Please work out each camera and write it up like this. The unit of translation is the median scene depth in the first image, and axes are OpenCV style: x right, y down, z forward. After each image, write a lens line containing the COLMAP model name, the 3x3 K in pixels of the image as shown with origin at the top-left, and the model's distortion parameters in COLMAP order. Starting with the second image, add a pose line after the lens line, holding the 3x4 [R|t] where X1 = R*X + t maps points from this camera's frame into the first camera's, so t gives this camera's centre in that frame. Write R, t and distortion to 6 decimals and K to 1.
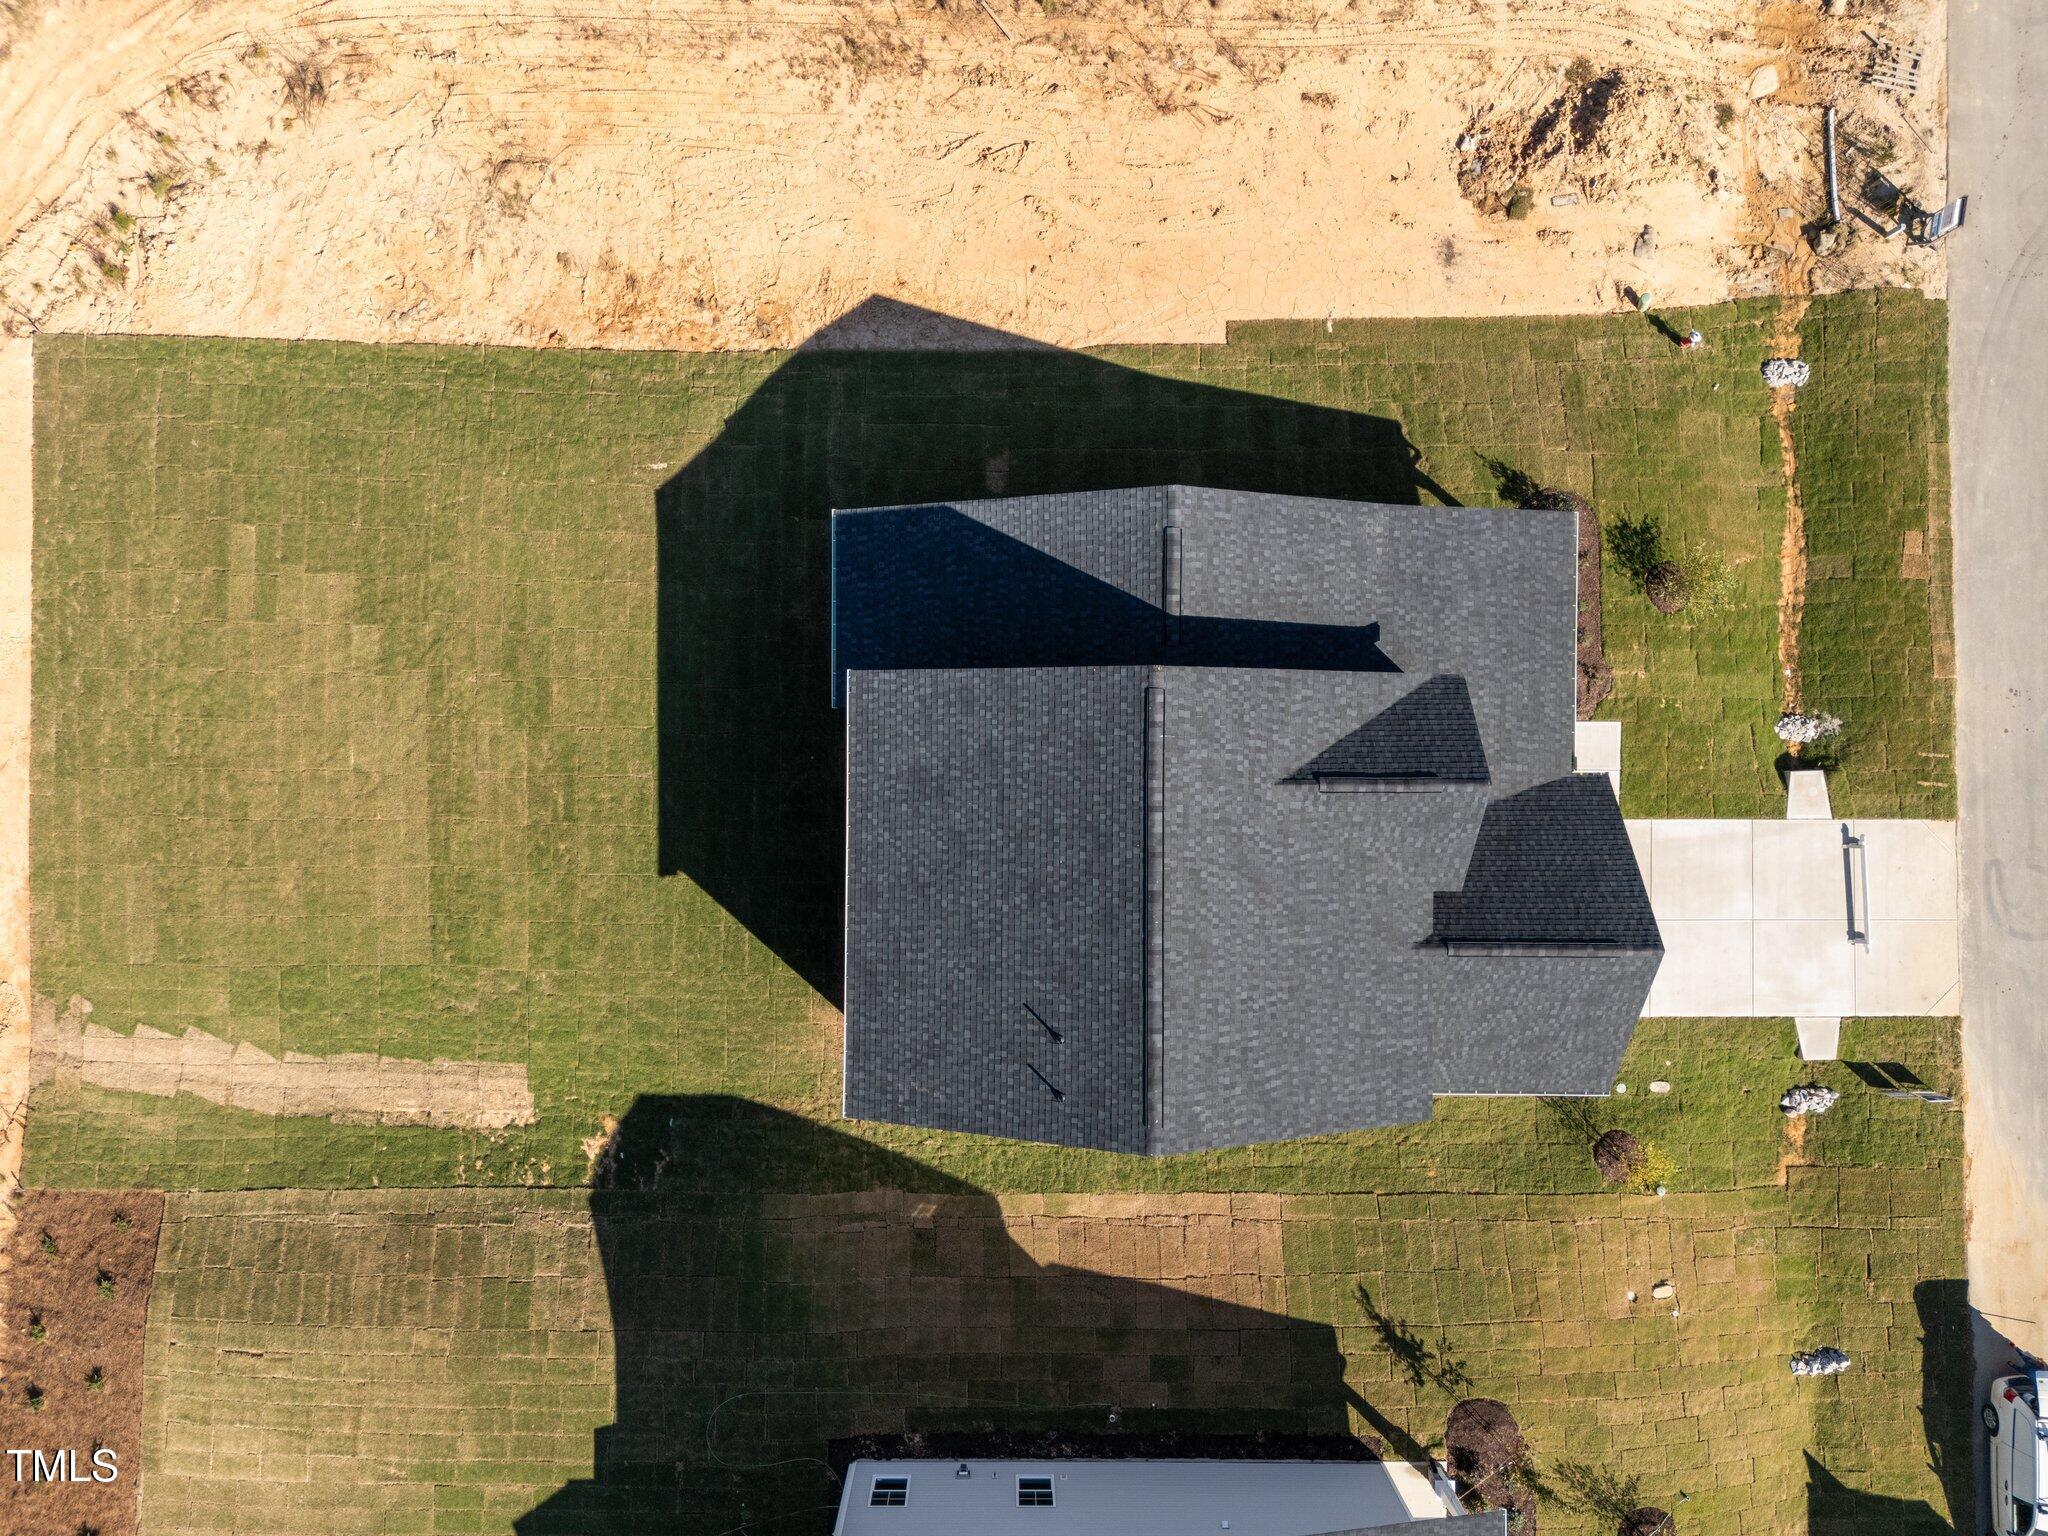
lens RADIAL K [[1532.0, 0, 1026.4], [0, 1532.0, 727.8], [0, 0, 1]] dist [0.067748, -0.063793]
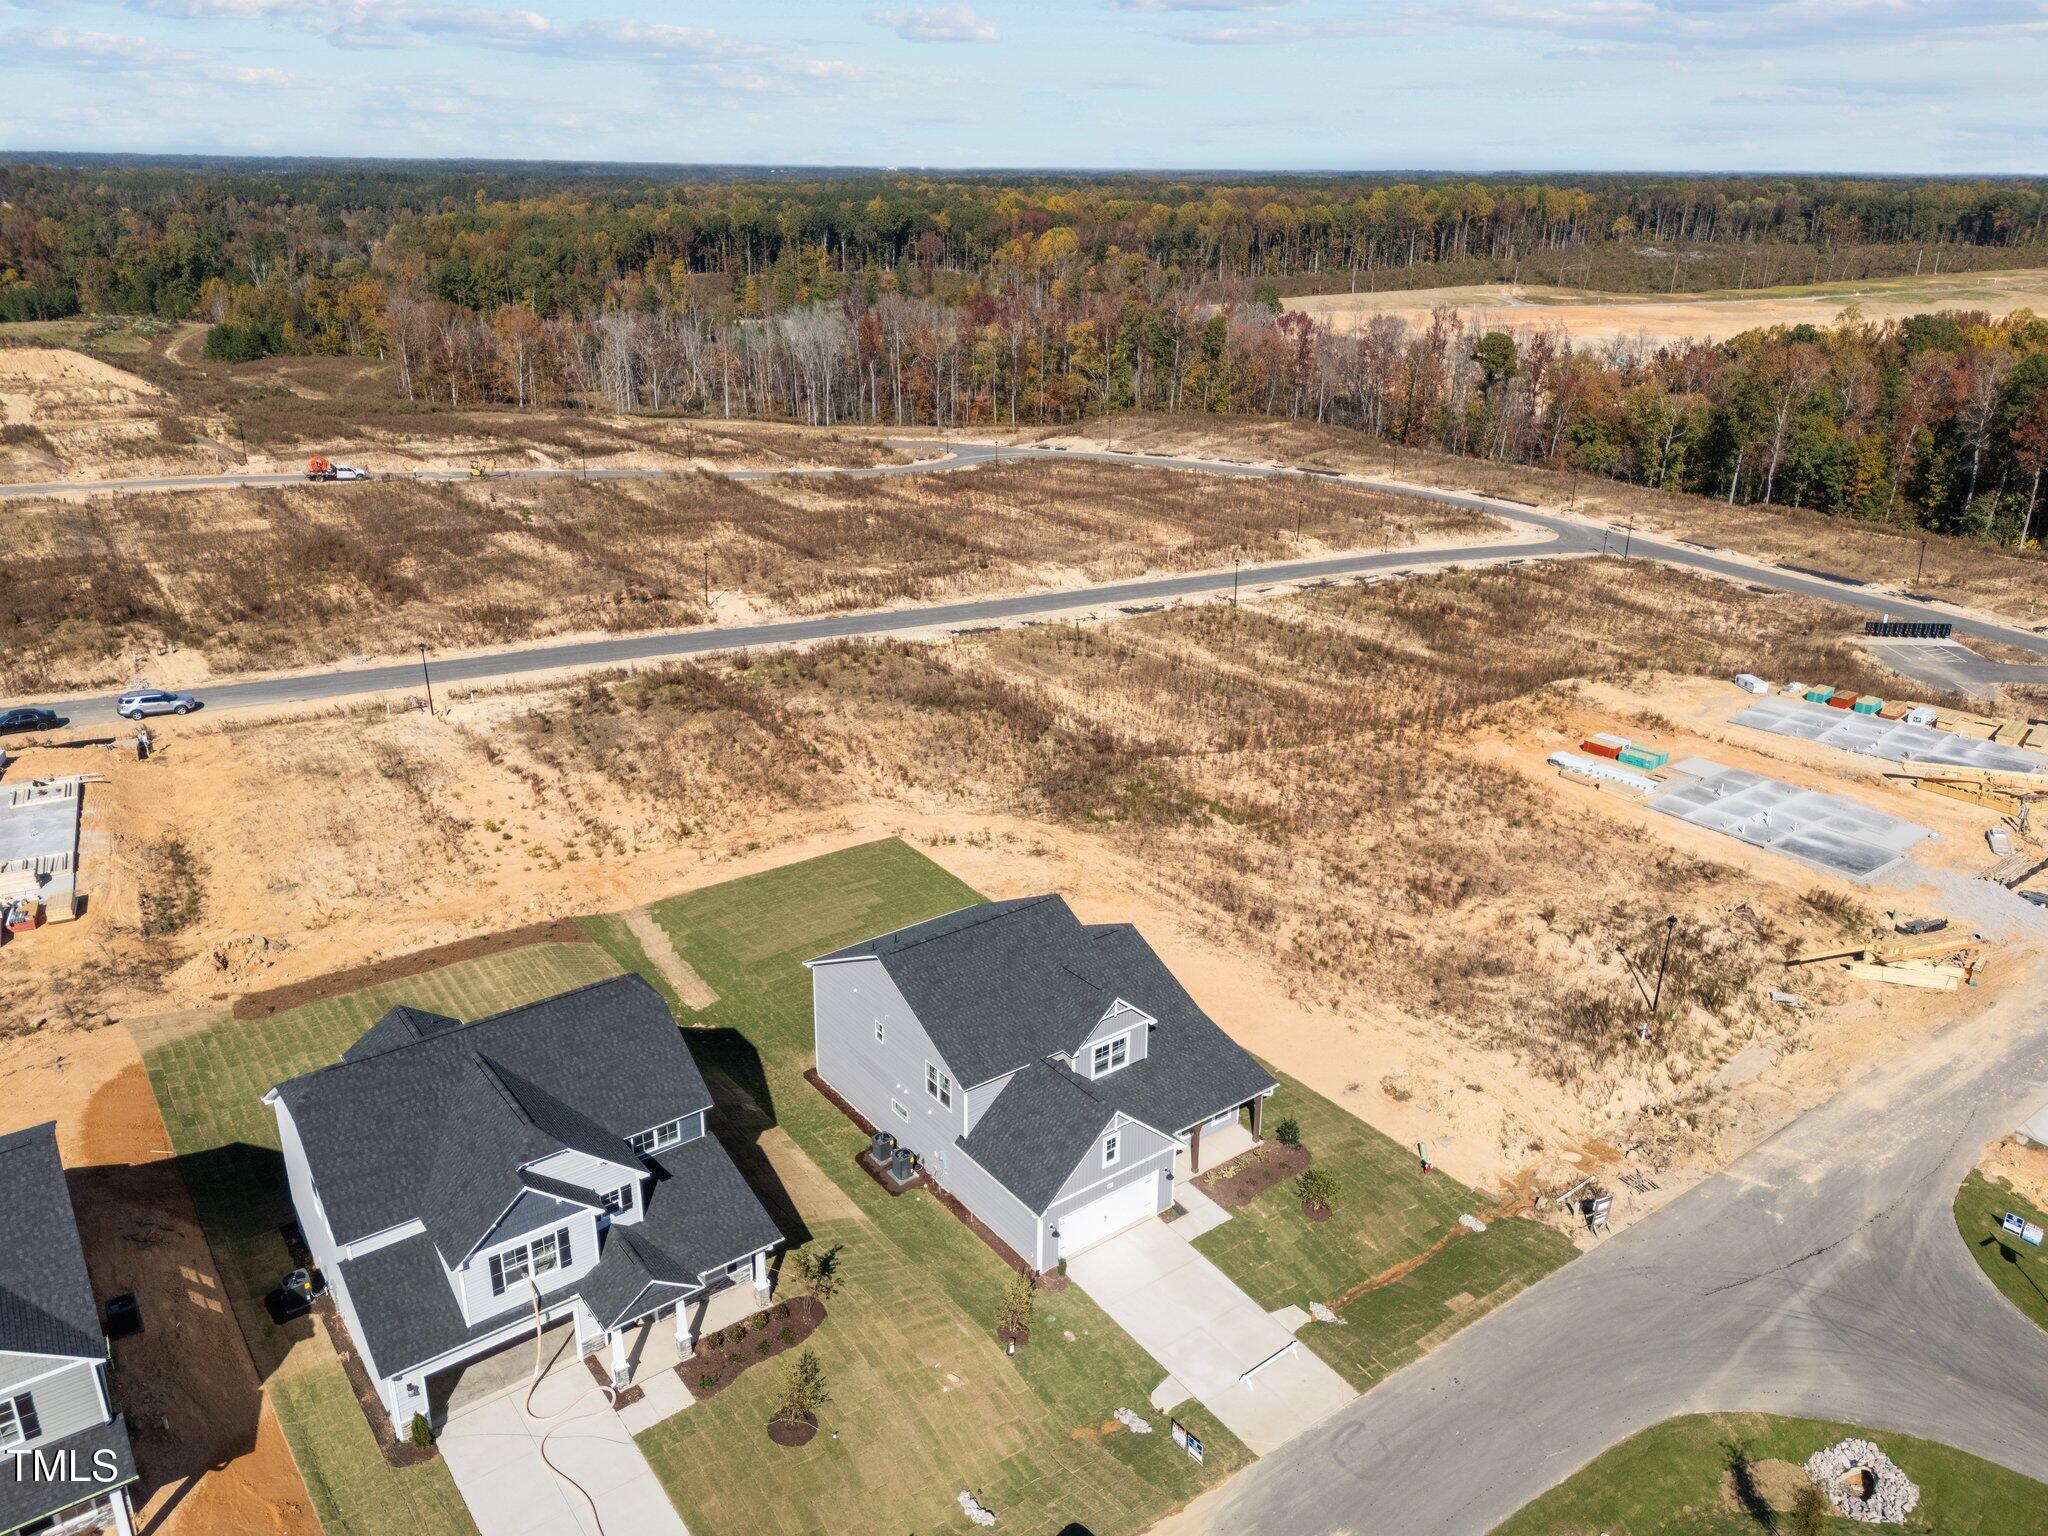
lens RADIAL K [[1532.0, 0, 1026.4], [0, 1532.0, 727.8], [0, 0, 1]] dist [0.067748, -0.063793]
pose [[0.608235, 0.264241, -0.748483, 1.285132], [-0.793757, 0.202455, -0.573552, 0.952582], [-0.000021, 0.942968, 0.332884, 0.004312]]
